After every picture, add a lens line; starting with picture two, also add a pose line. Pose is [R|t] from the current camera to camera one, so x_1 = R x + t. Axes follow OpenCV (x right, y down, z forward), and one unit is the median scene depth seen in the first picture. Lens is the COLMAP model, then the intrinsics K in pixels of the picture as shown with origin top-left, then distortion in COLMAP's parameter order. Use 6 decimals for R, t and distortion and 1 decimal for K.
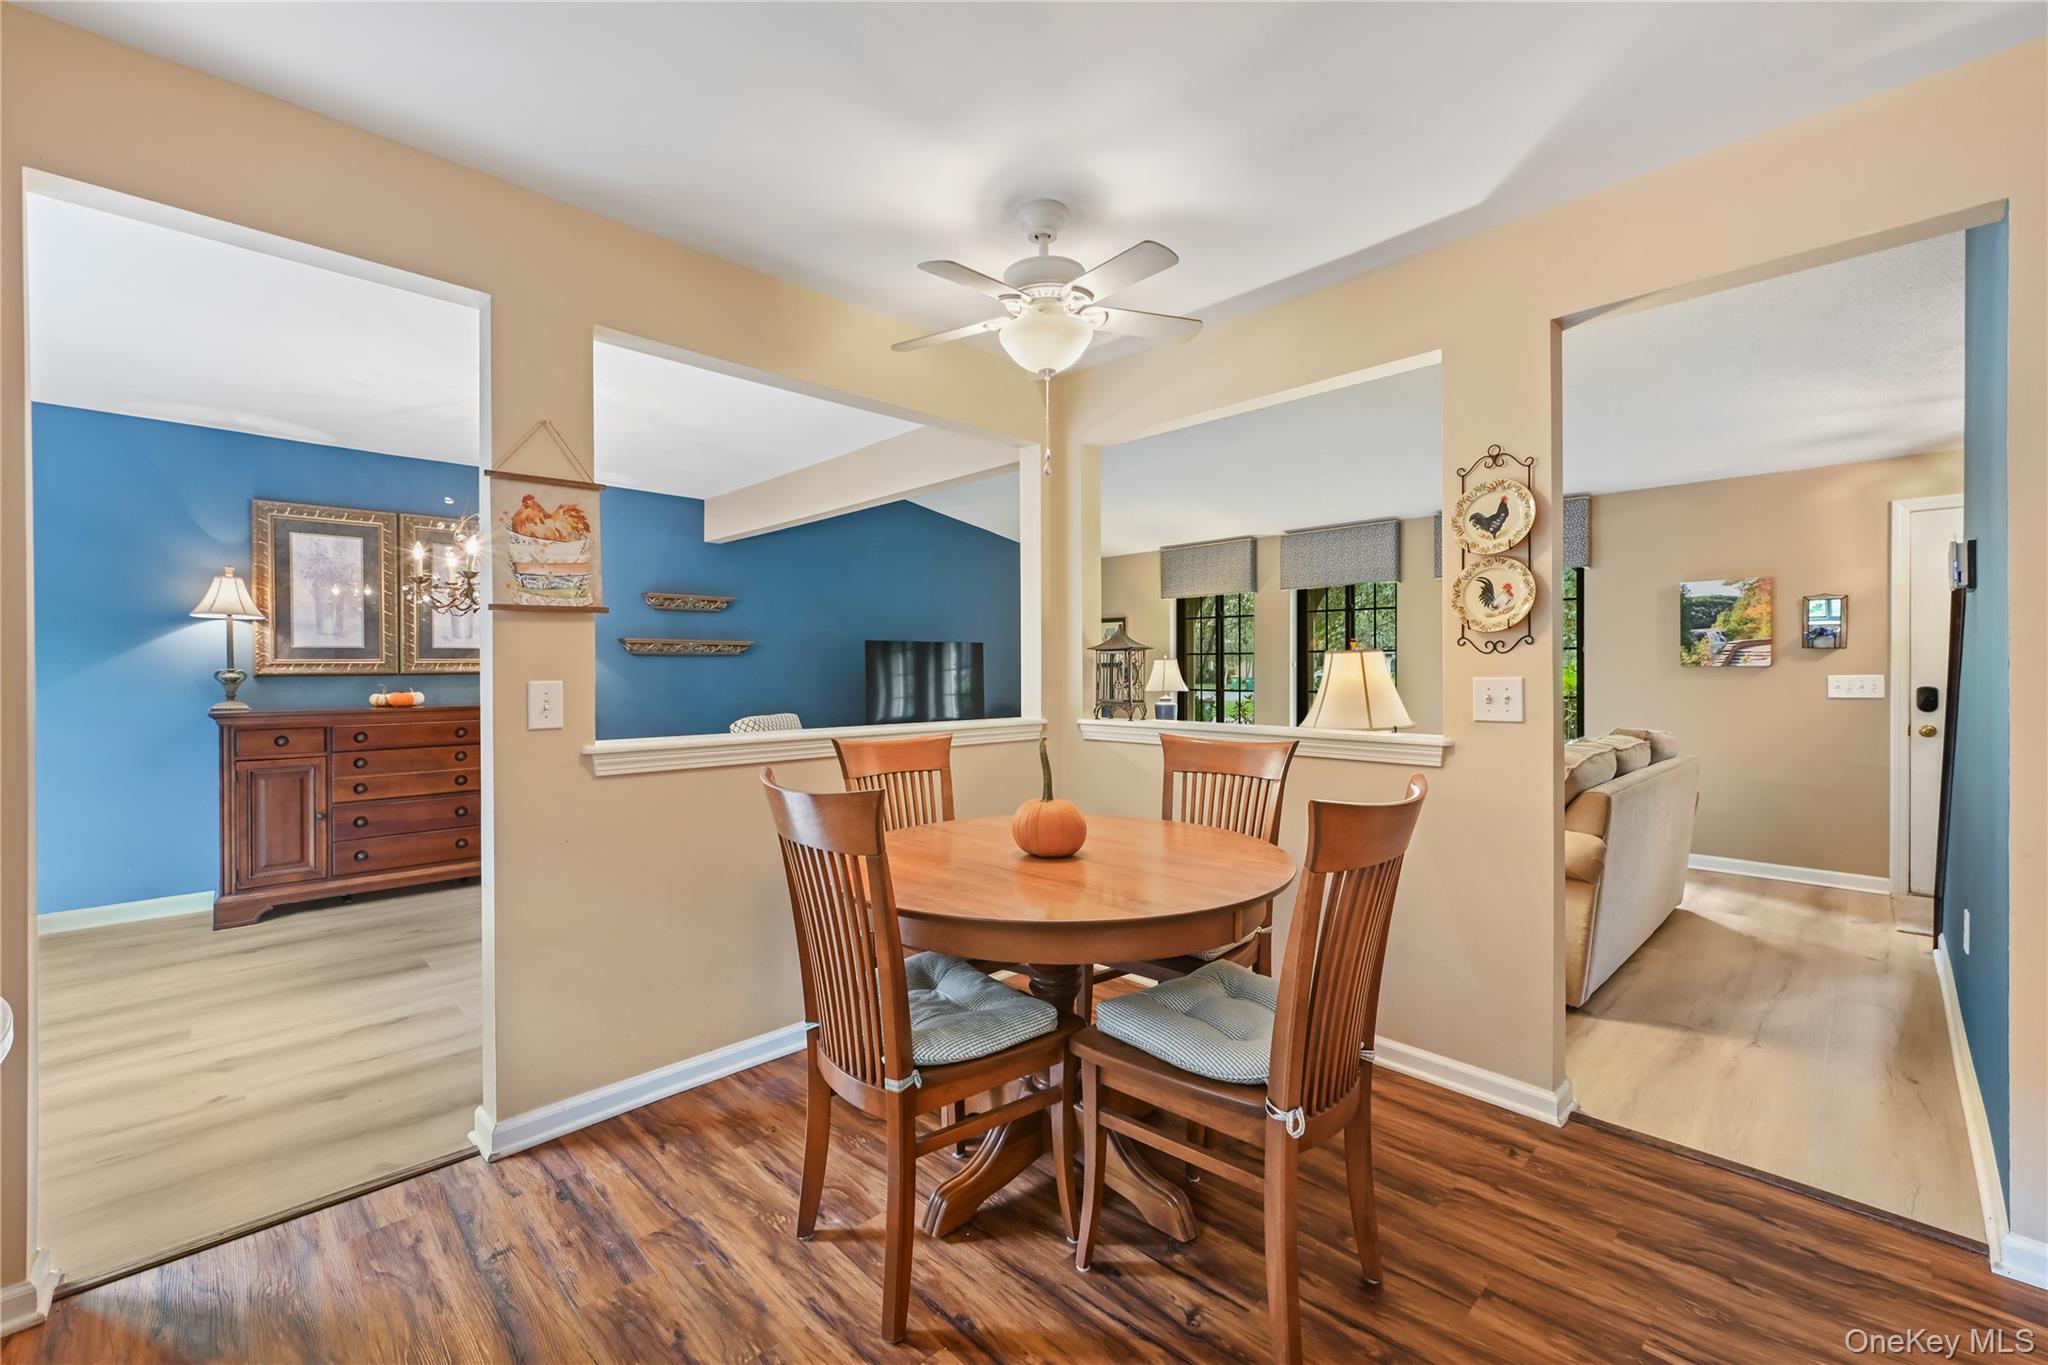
lens RADIAL K [[836.0, 0, 1011.1], [0, 836.0, 671.5], [0, 0, 1]] dist [0.002067, -0.000549]
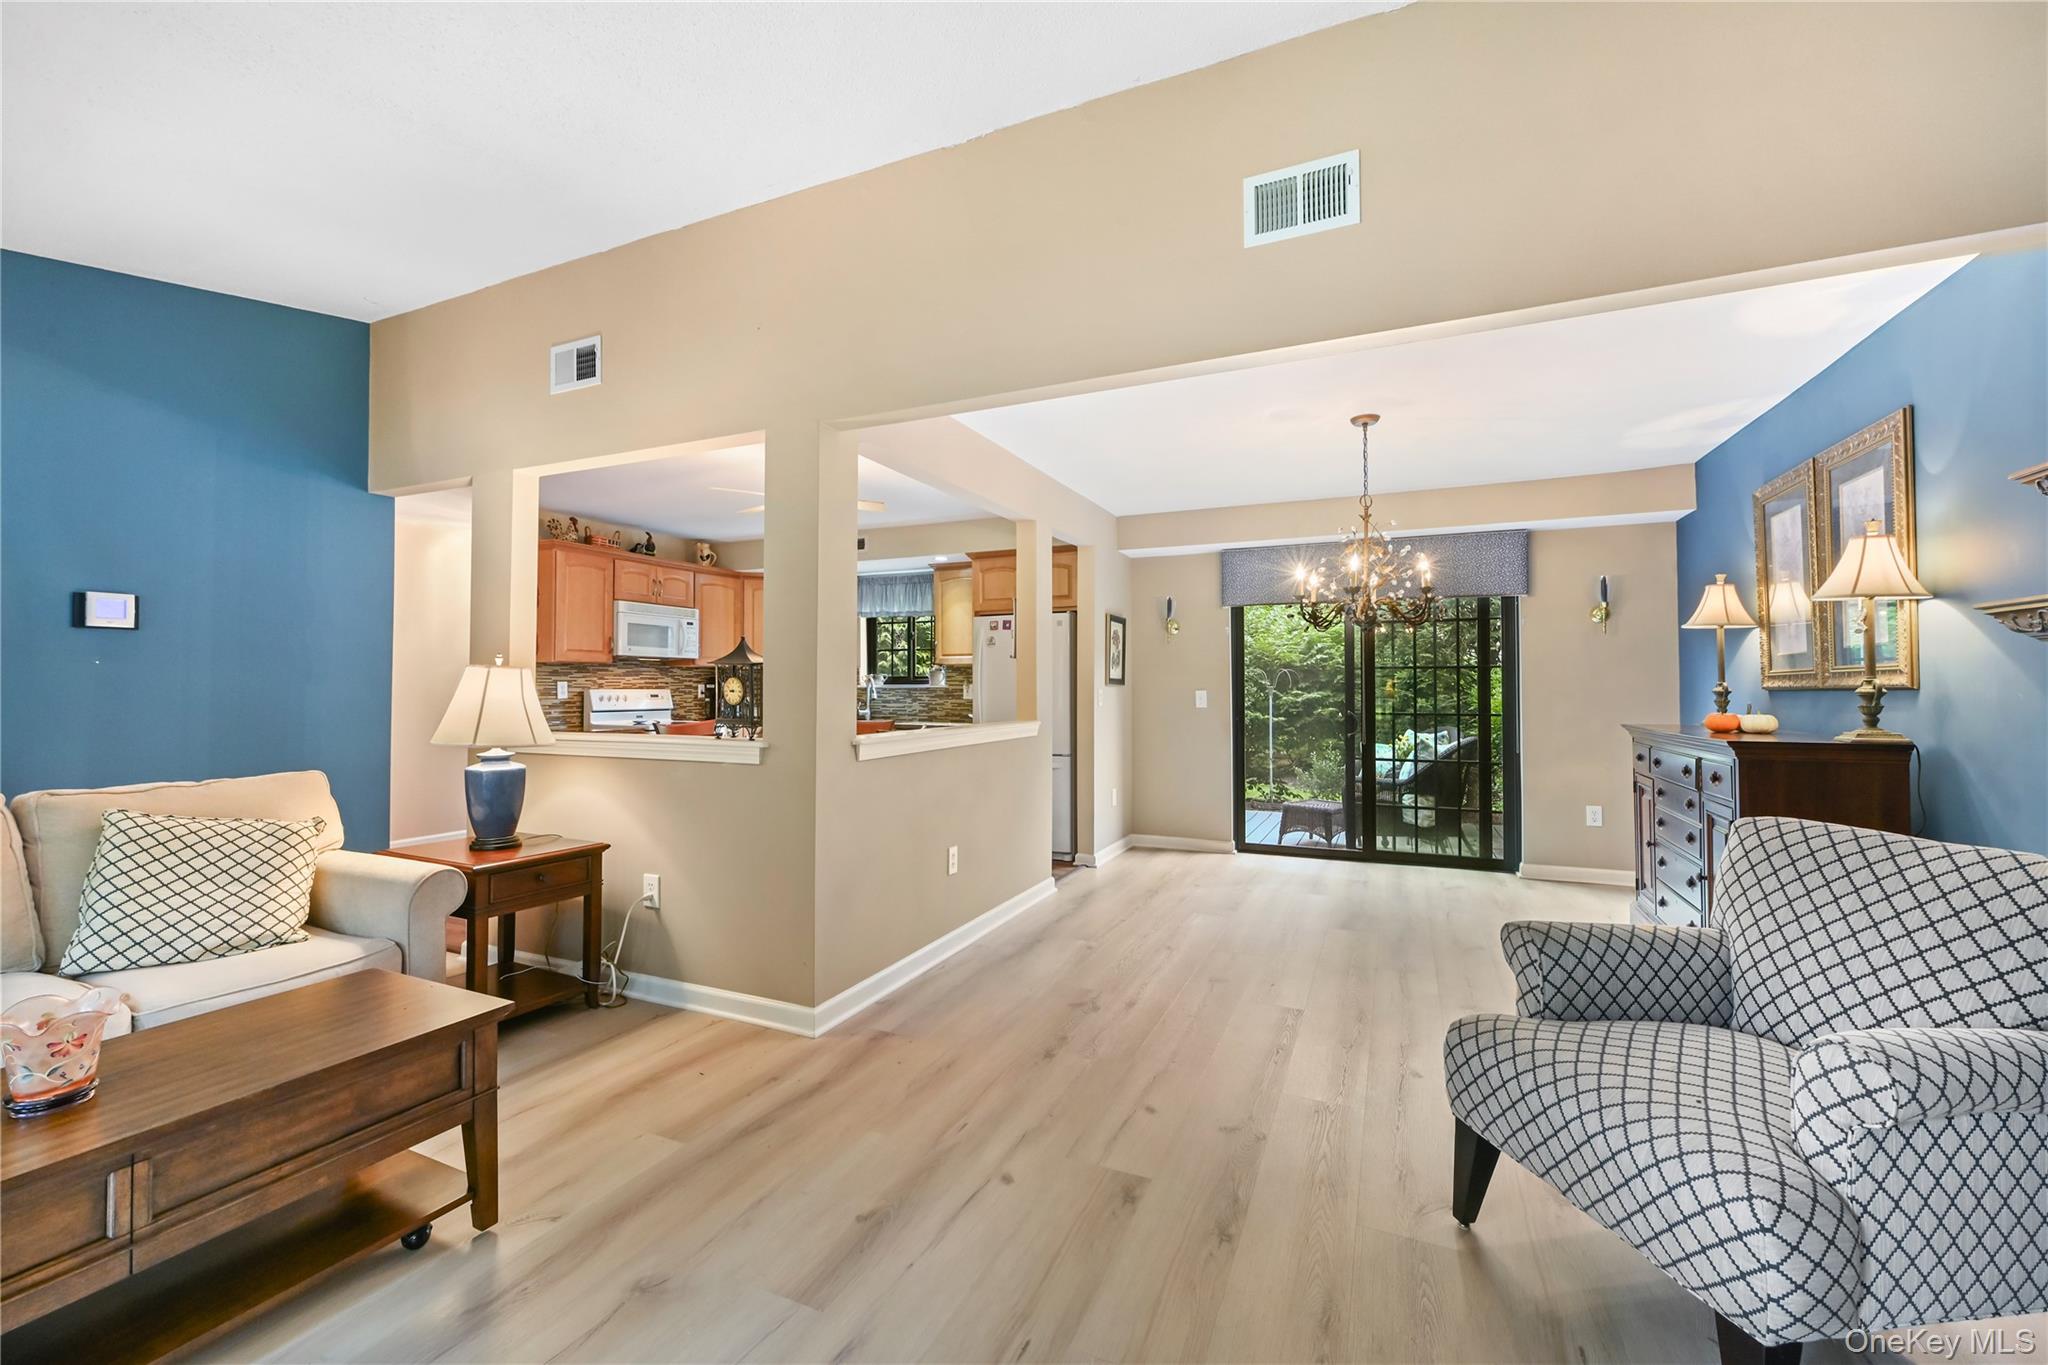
lens RADIAL K [[842.2, 0, 1011.0], [0, 842.2, 669.6], [0, 0, 1]] dist [0.005263, -0.000561]
pose [[-0.931104, -0.004662, -0.364725, 0.239401], [0.001732, 0.999850, -0.017204, -0.003381], [0.364751, -0.016651, -0.930956, 2.458599]]
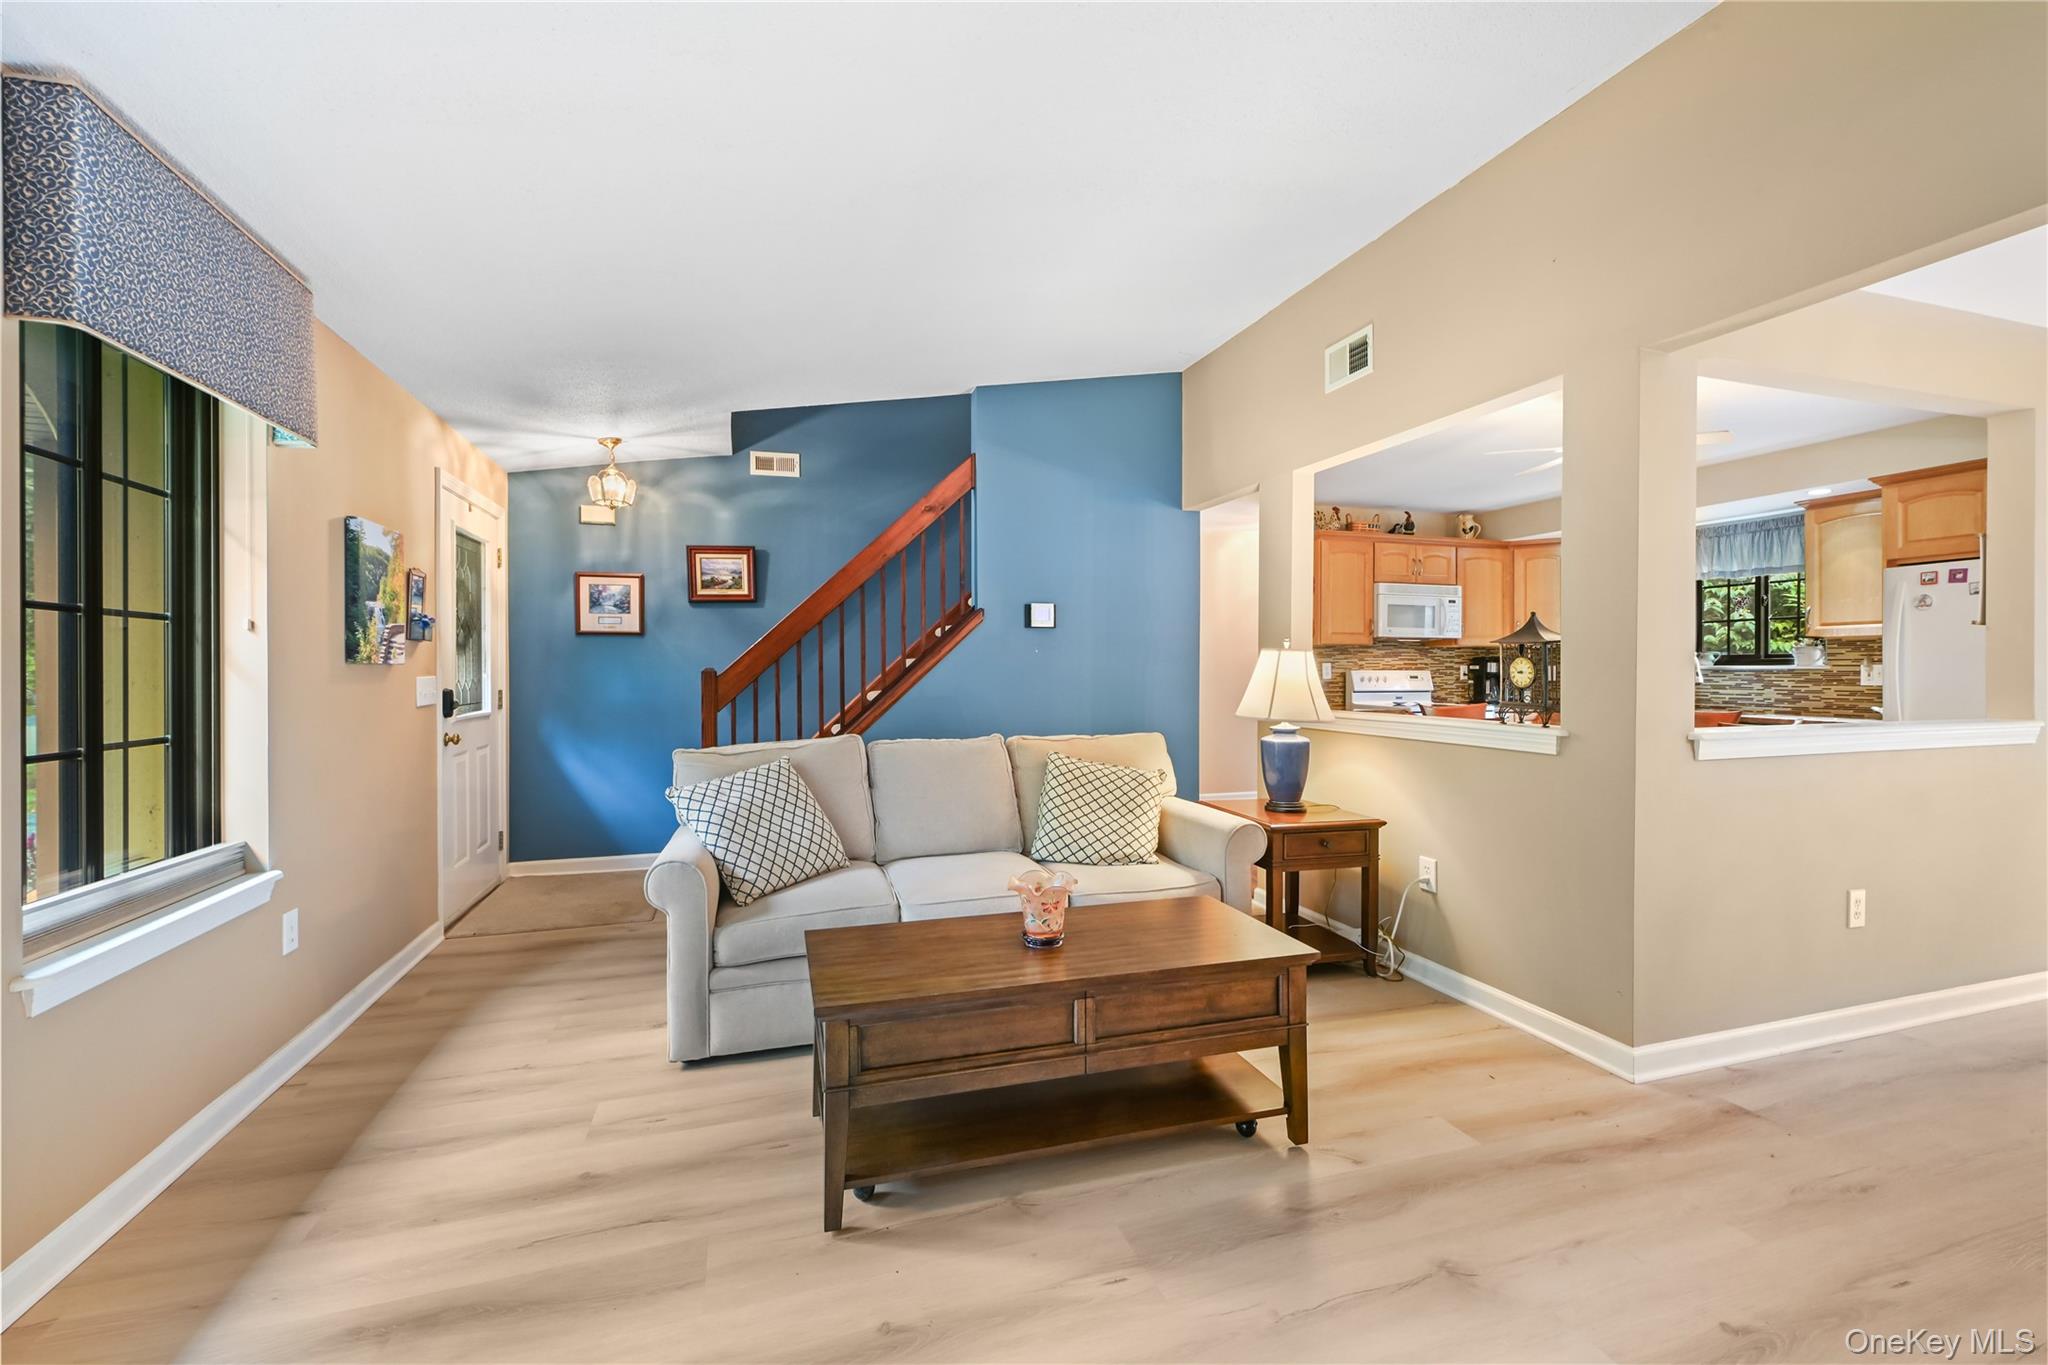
lens RADIAL K [[842.2, 0, 1011.0], [0, 842.2, 669.6], [0, 0, 1]] dist [0.005263, -0.000561]
pose [[-0.897309, 0.001486, 0.441401, 0.280360], [0.003067, 0.999991, 0.002868, -0.002978], [-0.441393, 0.003927, -0.897305, 2.471346]]
